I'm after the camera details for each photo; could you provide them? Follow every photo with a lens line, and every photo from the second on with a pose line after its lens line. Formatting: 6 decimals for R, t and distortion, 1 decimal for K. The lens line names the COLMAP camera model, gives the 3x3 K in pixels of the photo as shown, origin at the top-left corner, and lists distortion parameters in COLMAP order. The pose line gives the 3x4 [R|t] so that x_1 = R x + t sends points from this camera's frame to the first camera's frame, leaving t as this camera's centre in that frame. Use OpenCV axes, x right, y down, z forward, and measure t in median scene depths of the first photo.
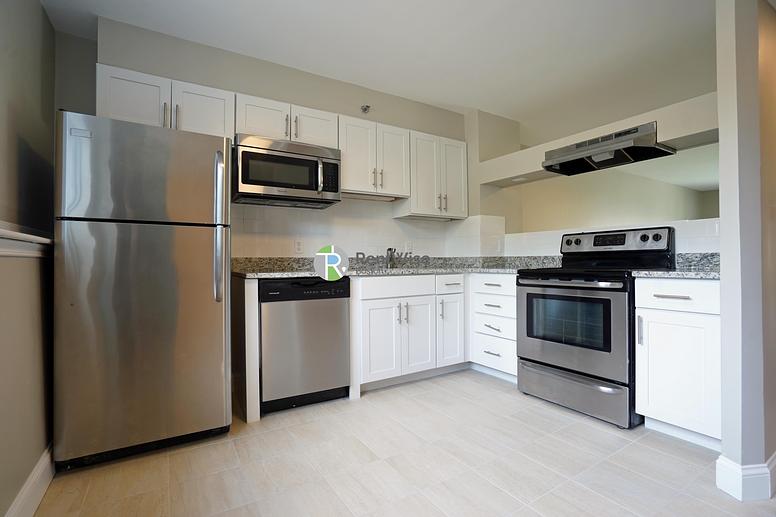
lens RADIAL K [[360.4, 0, 384.3], [0, 360.4, 257.6], [0, 0, 1]] dist [-0.062367, 0.025810]
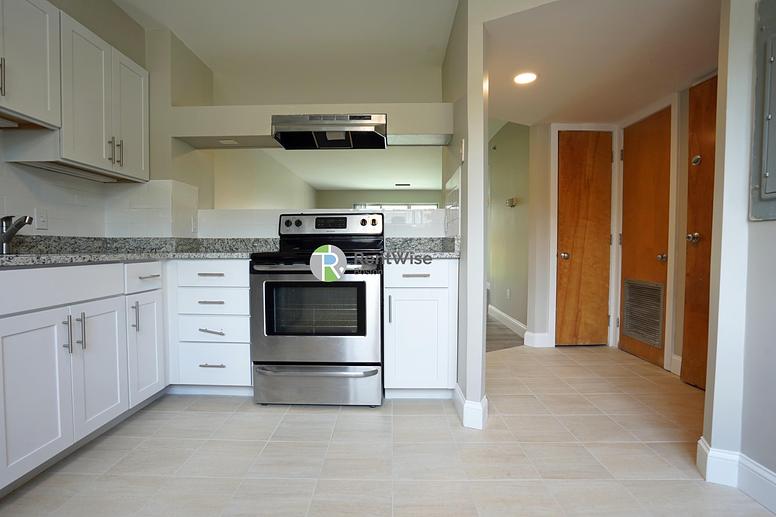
lens RADIAL K [[379.9, 0, 388.0], [0, 379.9, 258.5], [0, 0, 1]] dist [-0.071177, 0.028378]
pose [[0.539826, -0.017718, 0.841590, -0.158436], [-0.011612, 0.999527, 0.028491, 0.016918], [-0.841696, -0.025153, 0.539365, 0.281581]]
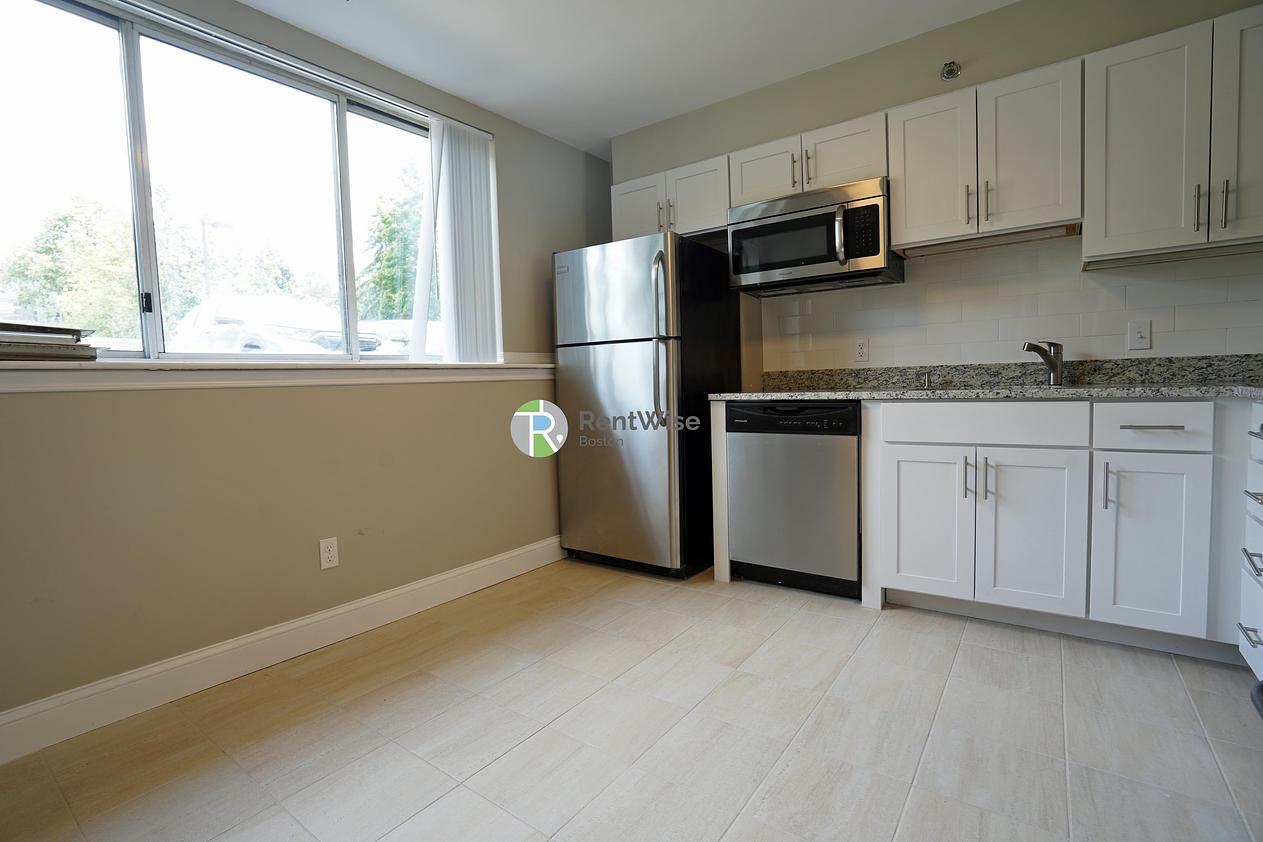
lens RADIAL K [[586.6, 0, 625.5], [0, 586.6, 419.5], [0, 0, 1]] dist [-0.062367, 0.025810]
pose [[0.375969, 0.052948, -0.925118, 0.583874], [0.037695, 0.996666, 0.072362, 0.000026], [0.925865, -0.062078, 0.372720, 0.263790]]
